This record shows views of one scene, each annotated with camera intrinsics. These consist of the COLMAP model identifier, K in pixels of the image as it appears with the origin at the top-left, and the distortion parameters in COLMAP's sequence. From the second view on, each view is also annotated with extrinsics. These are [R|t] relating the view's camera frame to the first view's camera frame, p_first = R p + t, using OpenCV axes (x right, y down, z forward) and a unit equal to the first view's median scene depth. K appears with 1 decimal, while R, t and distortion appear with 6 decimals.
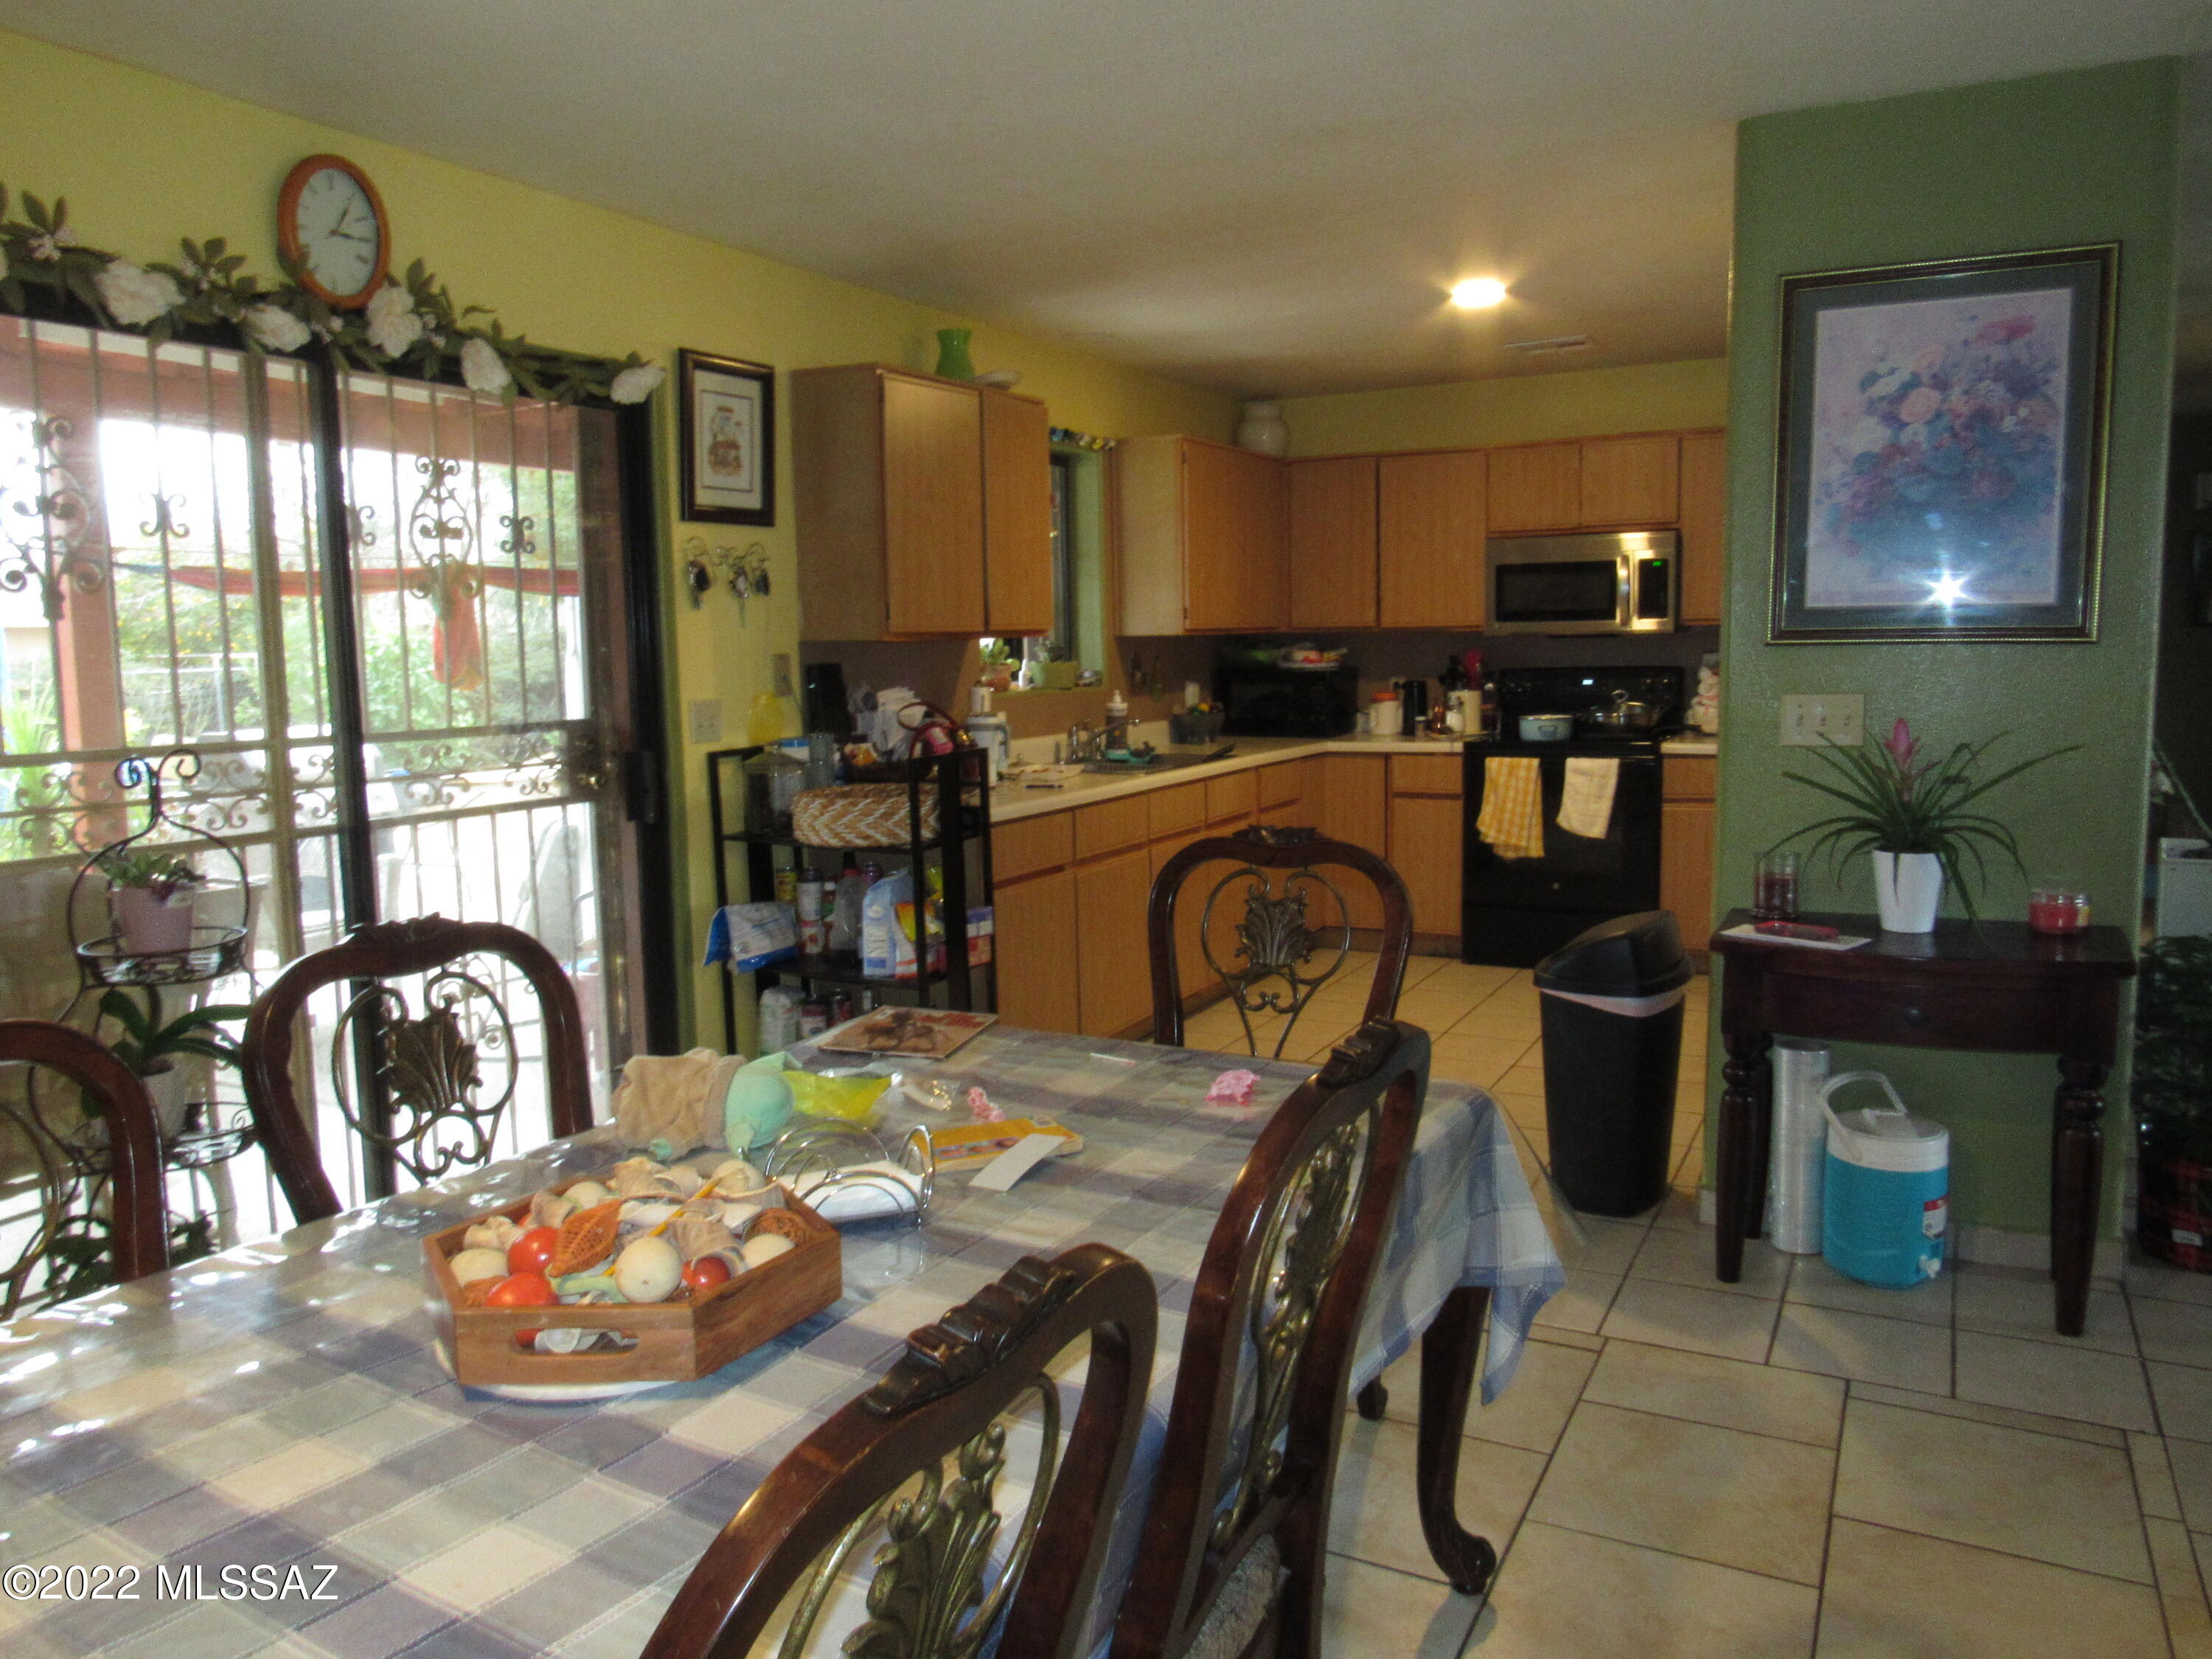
lens RADIAL K [[1599.7, 0, 1108.0], [0, 1599.7, 837.2], [0, 0, 1]] dist [-0.004189, -0.004891]
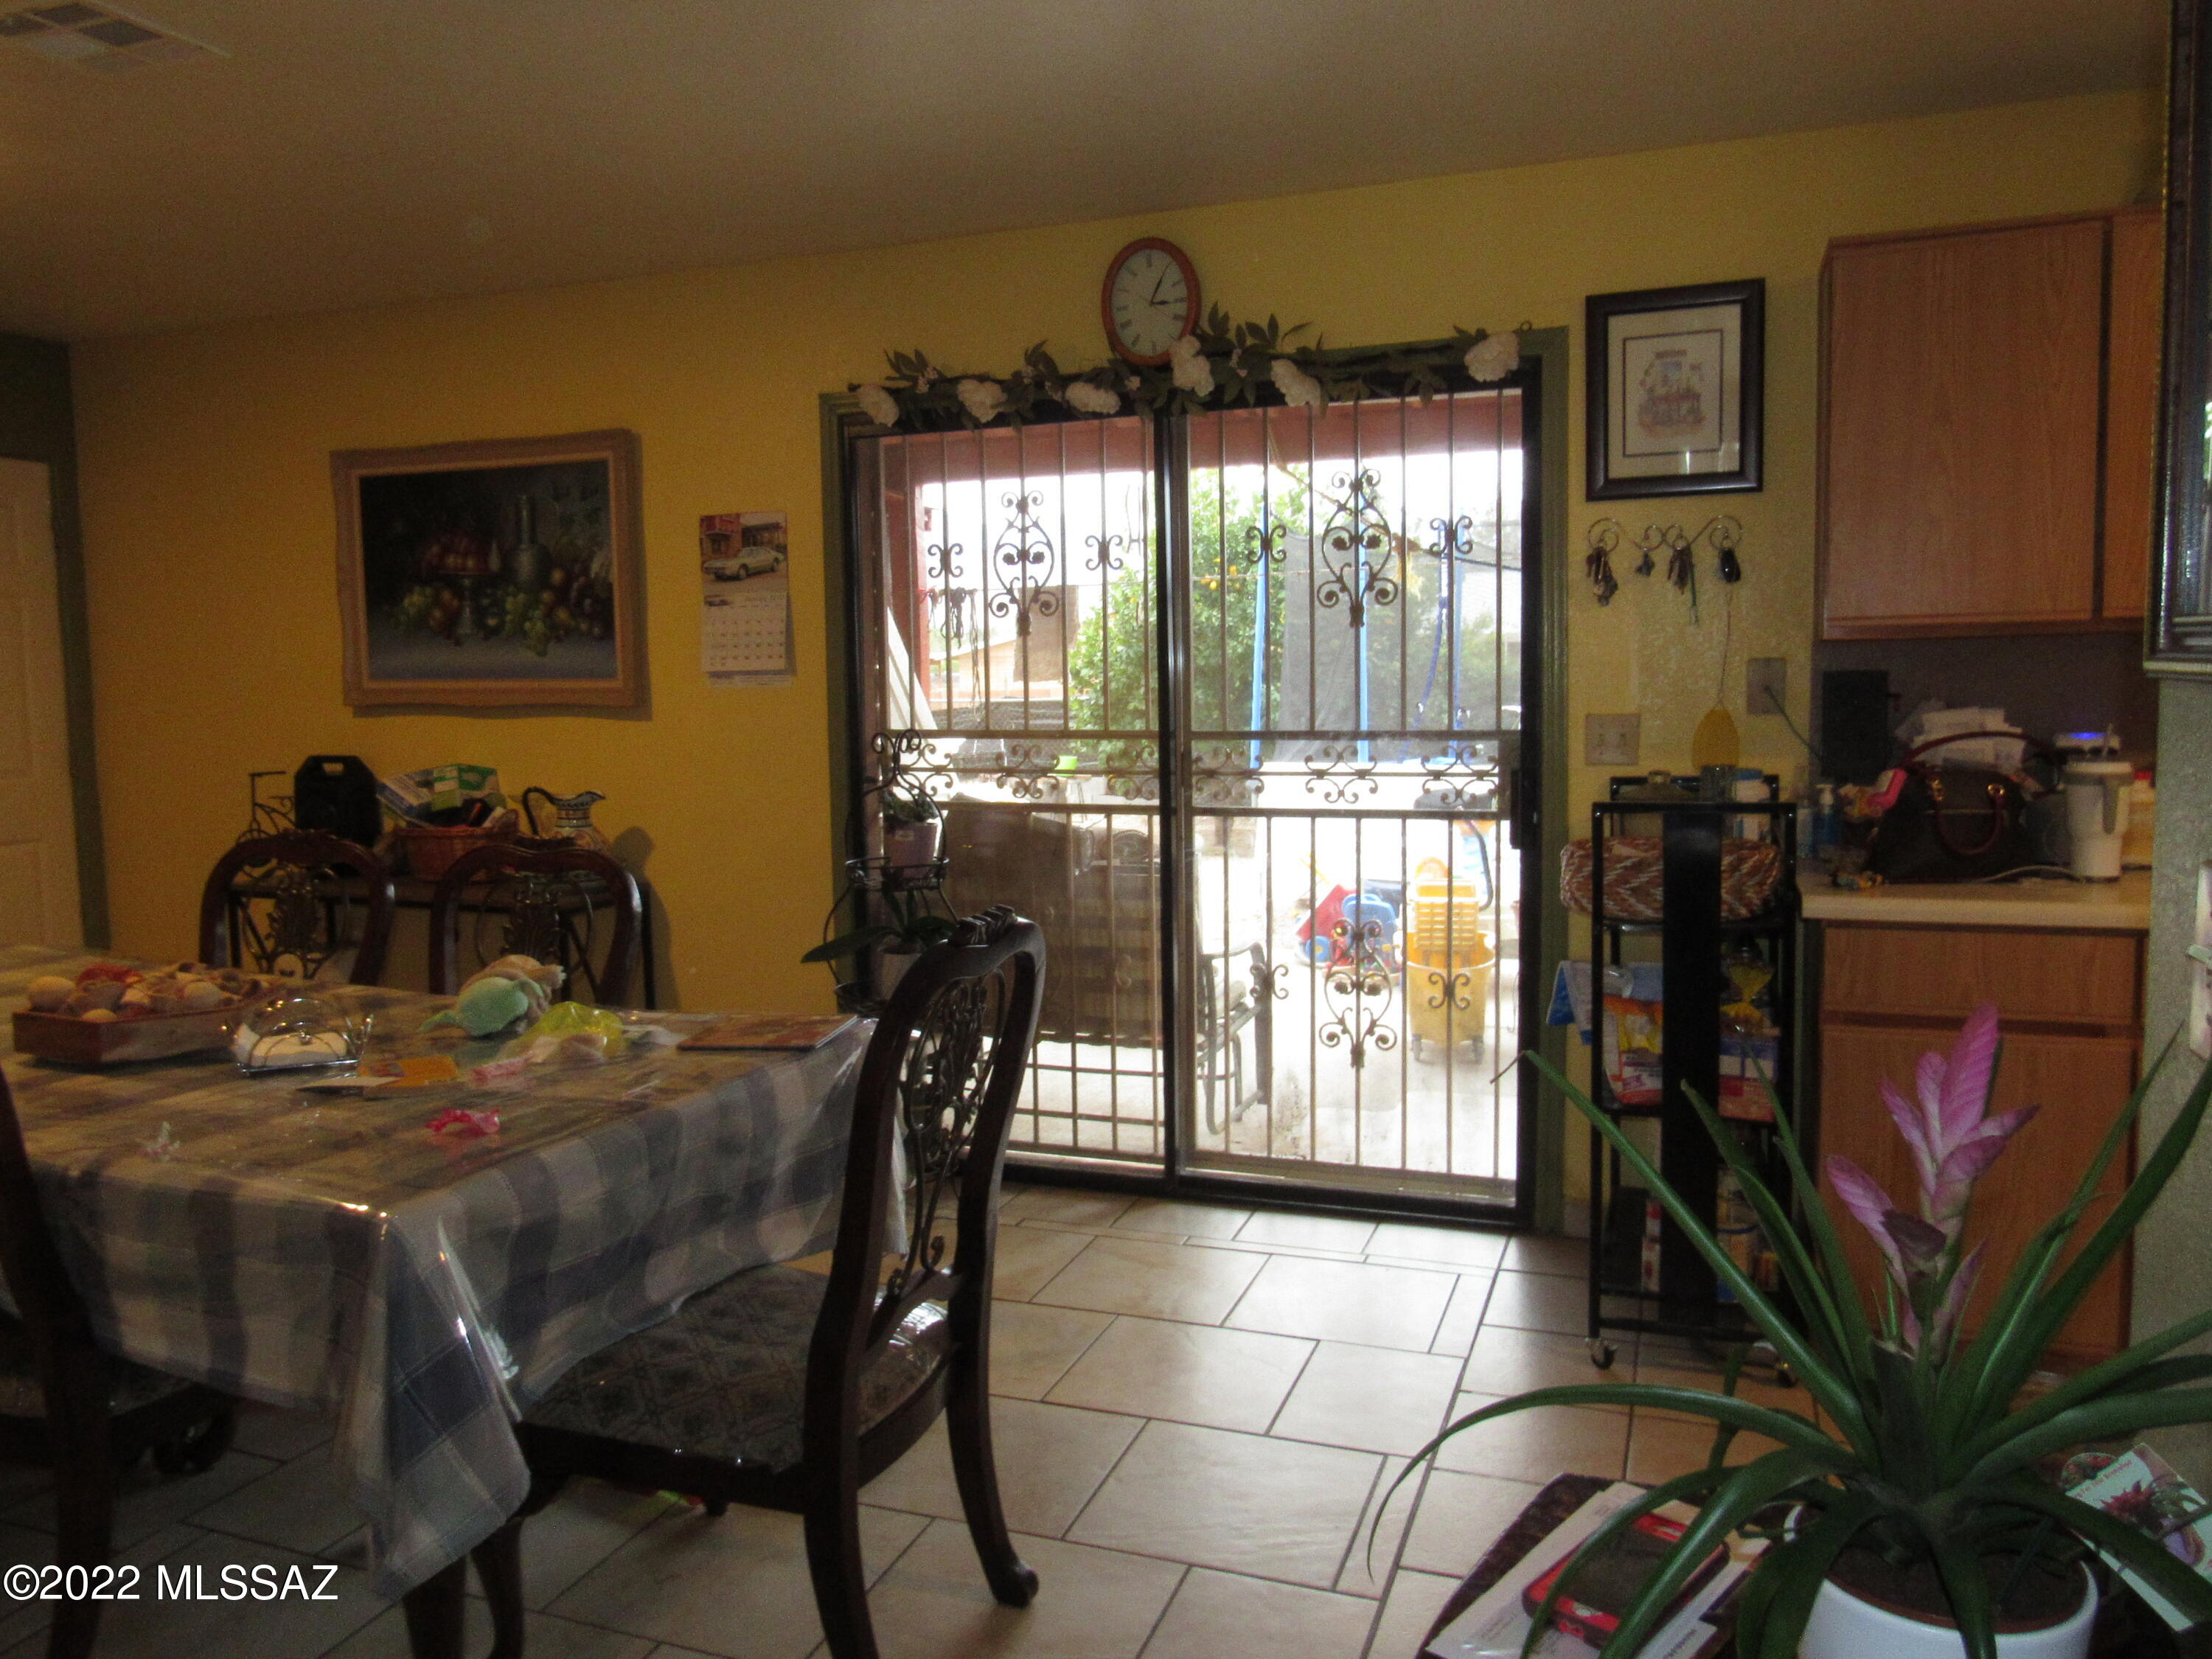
lens RADIAL K [[1599.7, 0, 1112.5], [0, 1599.7, 809.8], [0, 0, 1]] dist [-0.004189, -0.004891]
pose [[0.134850, 0.093027, -0.986489, 0.652242], [-0.108282, 0.991004, 0.078651, -0.089621], [0.984932, 0.096213, 0.143710, 0.769869]]
